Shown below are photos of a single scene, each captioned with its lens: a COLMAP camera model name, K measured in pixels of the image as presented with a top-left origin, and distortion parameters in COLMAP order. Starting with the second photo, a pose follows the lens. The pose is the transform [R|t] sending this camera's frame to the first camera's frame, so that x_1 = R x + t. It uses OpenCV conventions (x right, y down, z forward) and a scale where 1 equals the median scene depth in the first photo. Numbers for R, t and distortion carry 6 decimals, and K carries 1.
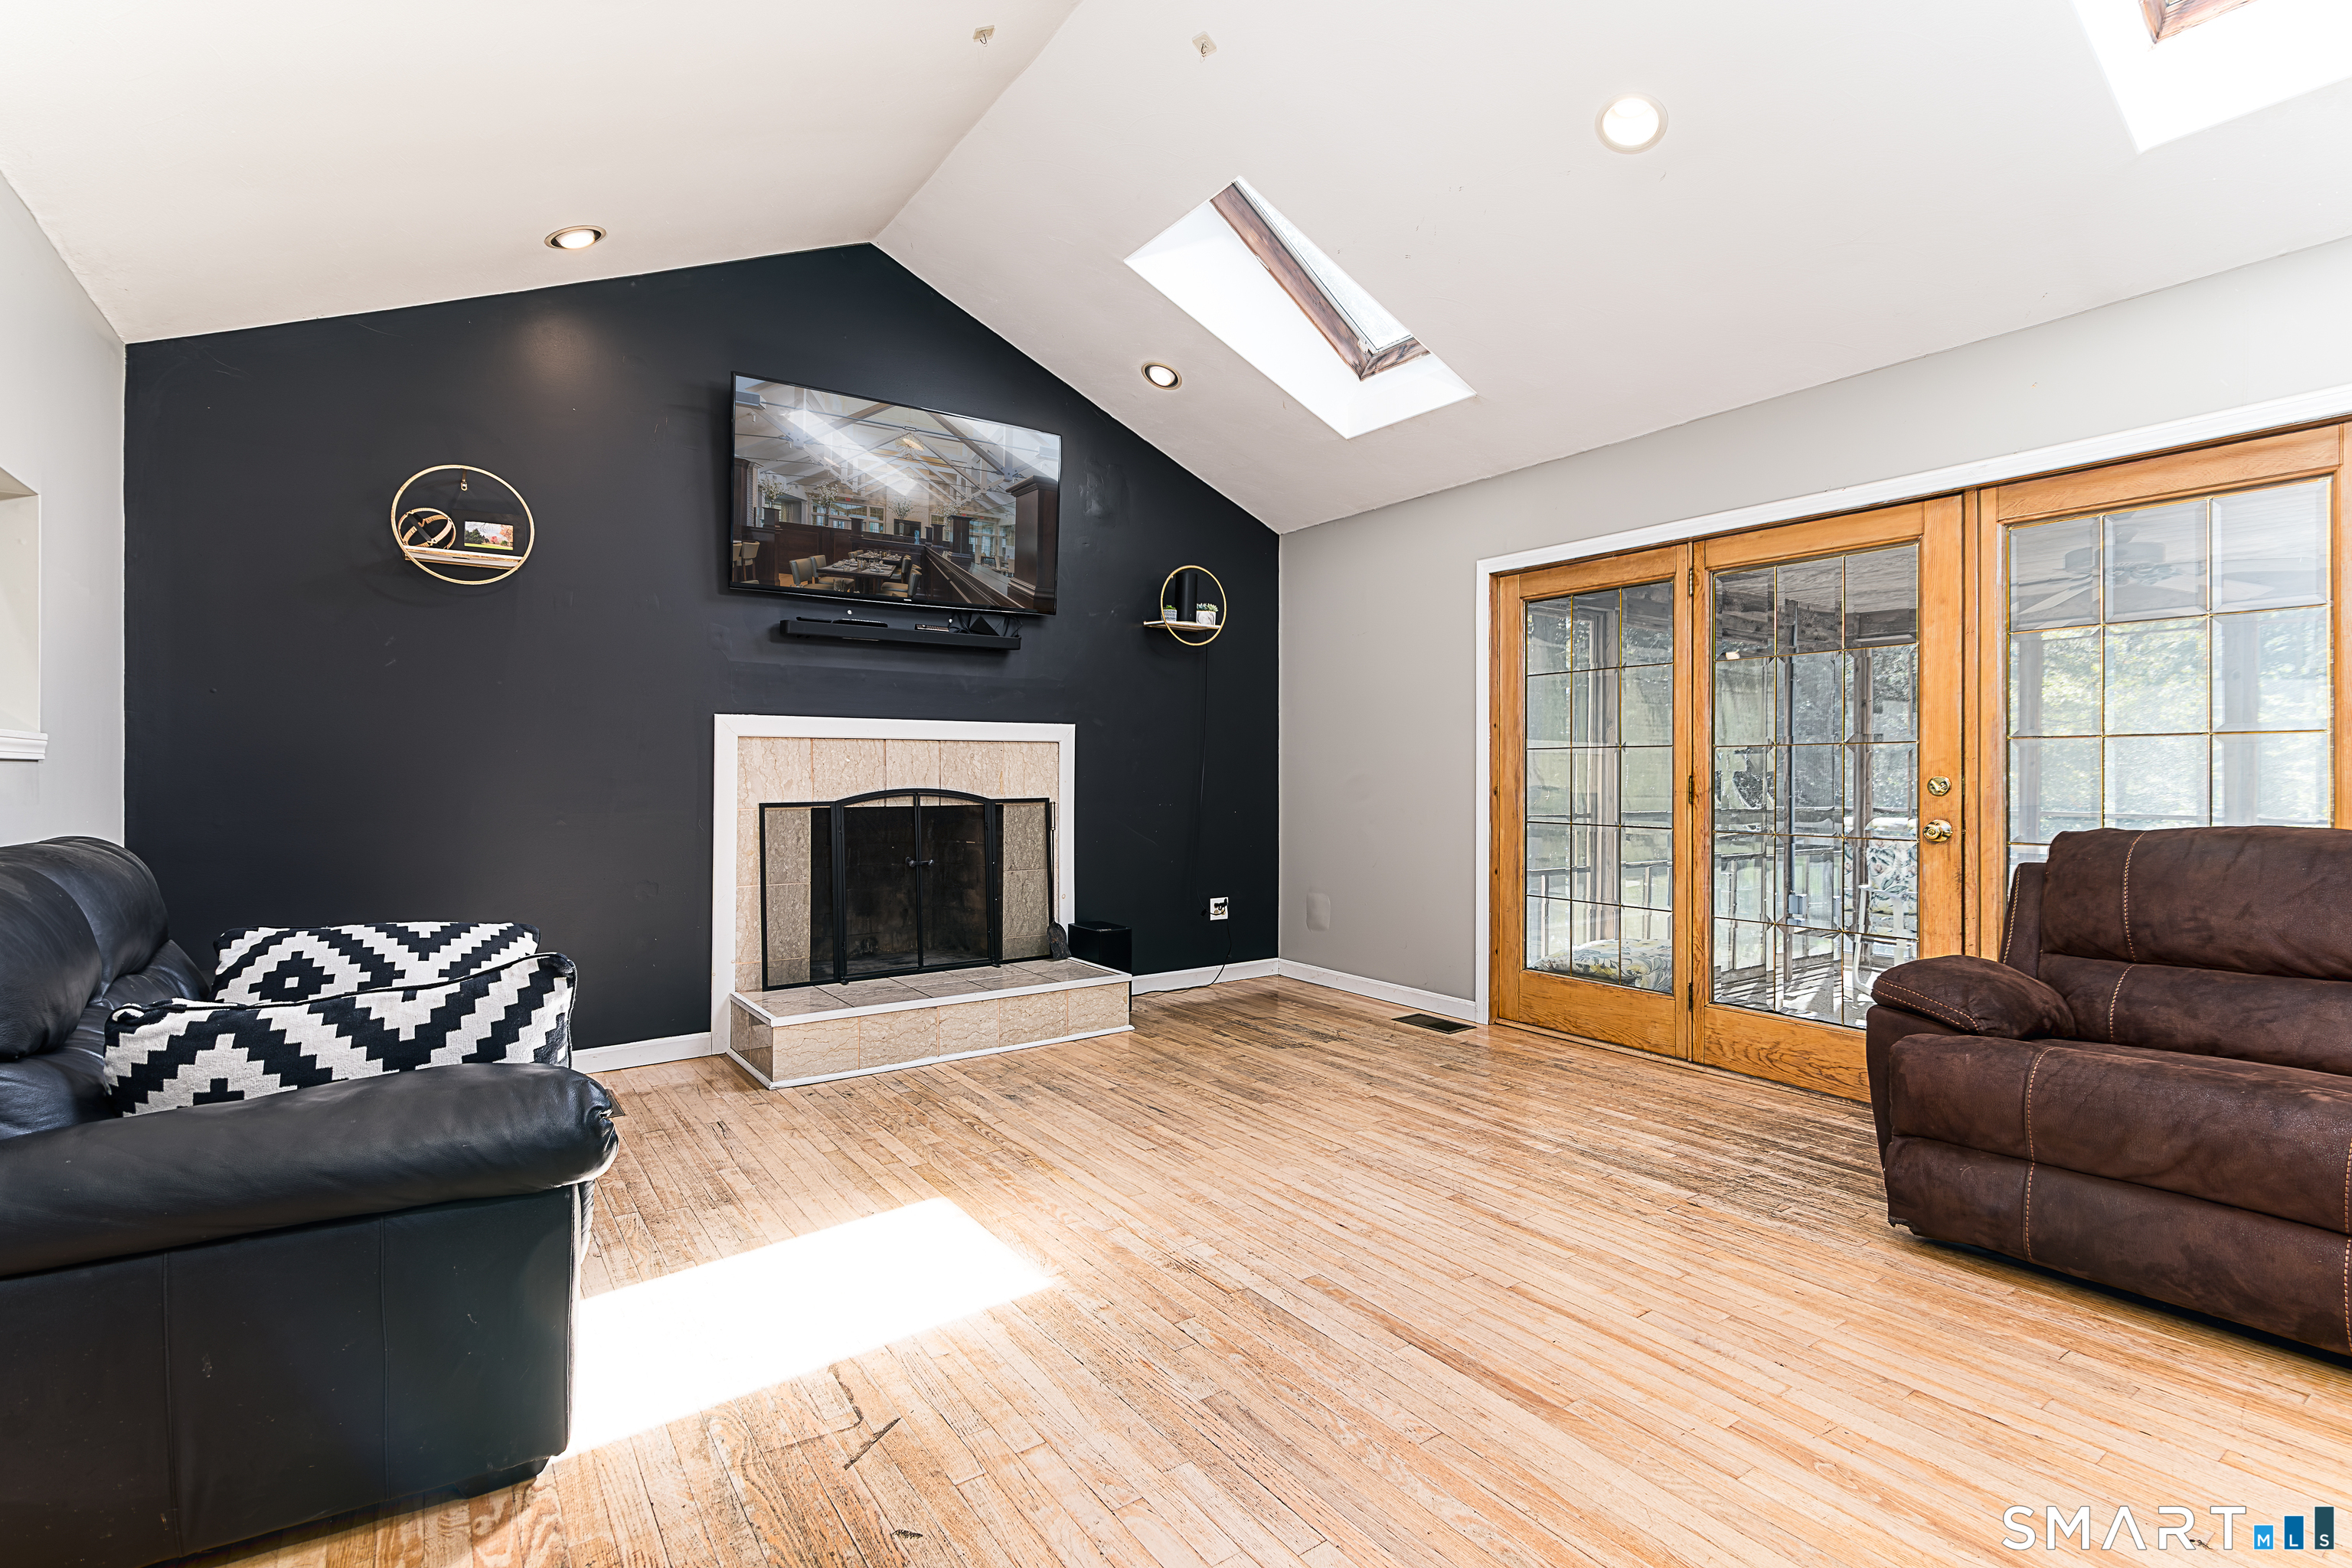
lens RADIAL K [[1088.4, 0, 1170.7], [0, 1088.4, 772.6], [0, 0, 1]] dist [-0.001710, -0.000140]
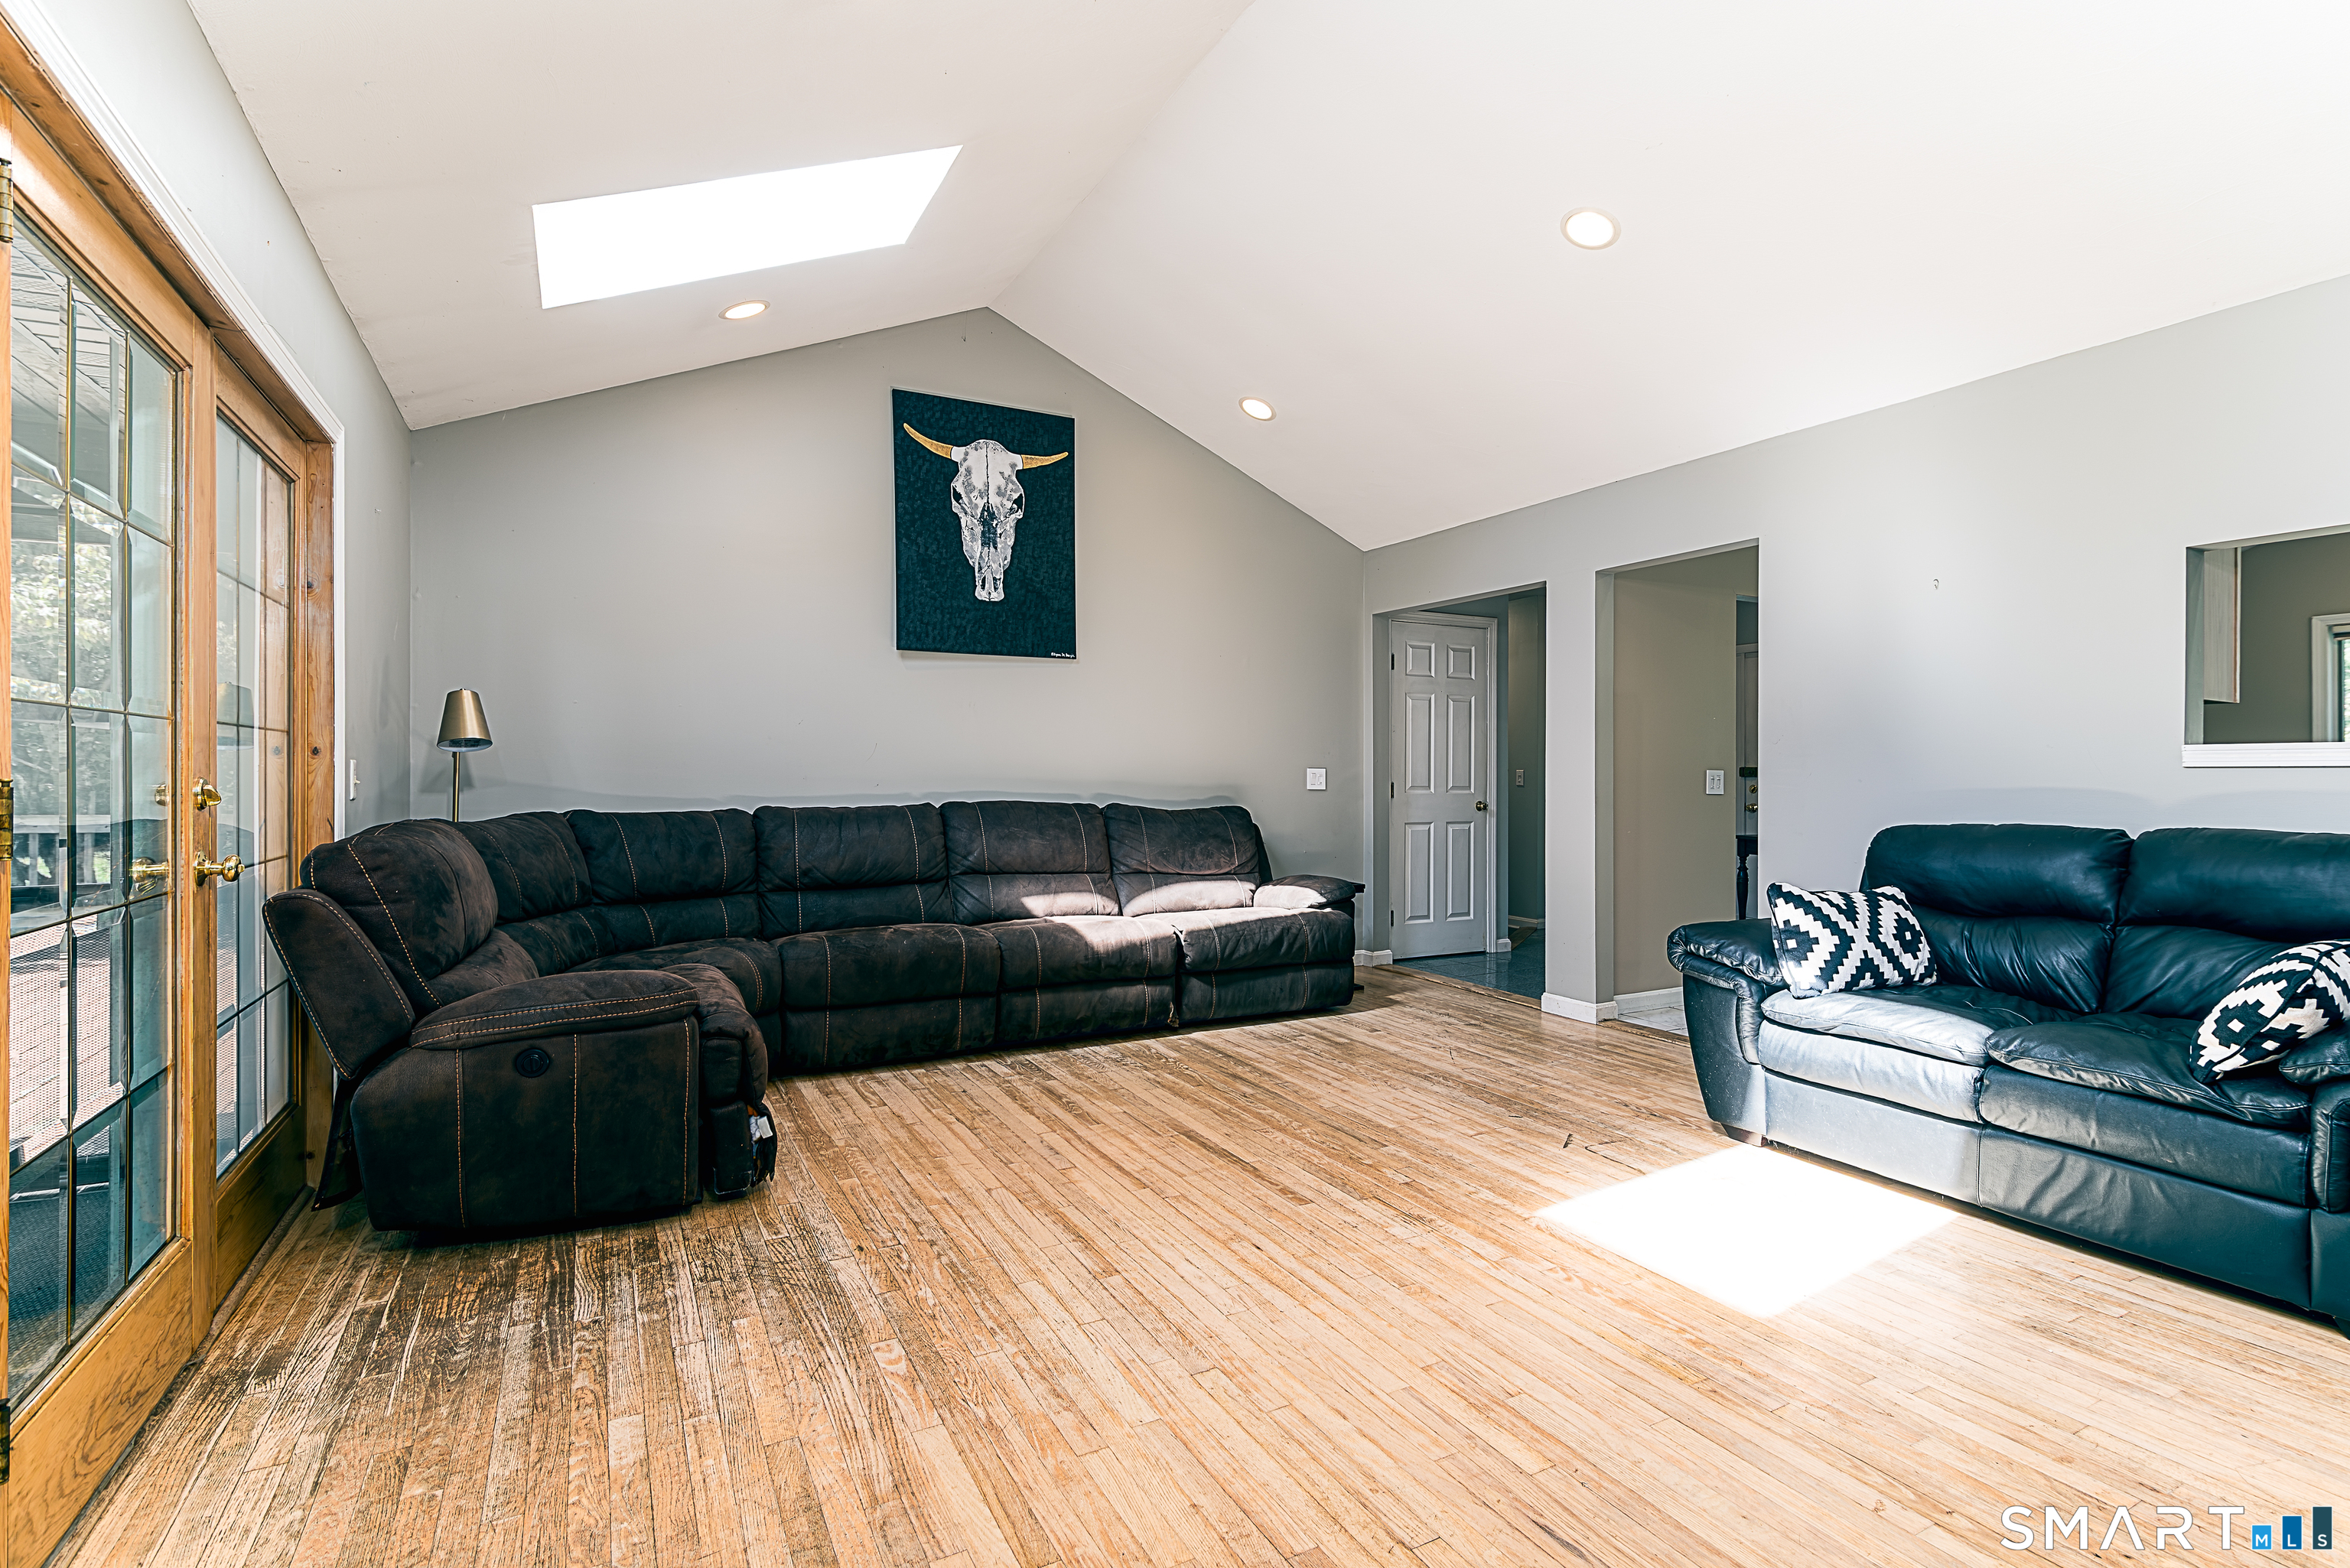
lens RADIAL K [[1087.4, 0, 1169.7], [0, 1087.4, 772.6], [0, 0, 1]] dist [-0.001710, -0.000140]
pose [[-0.993746, -0.001360, 0.111658, 0.118034], [-0.001622, 0.999996, -0.002257, 0.000327], [-0.111655, -0.002424, -0.993744, 1.810097]]
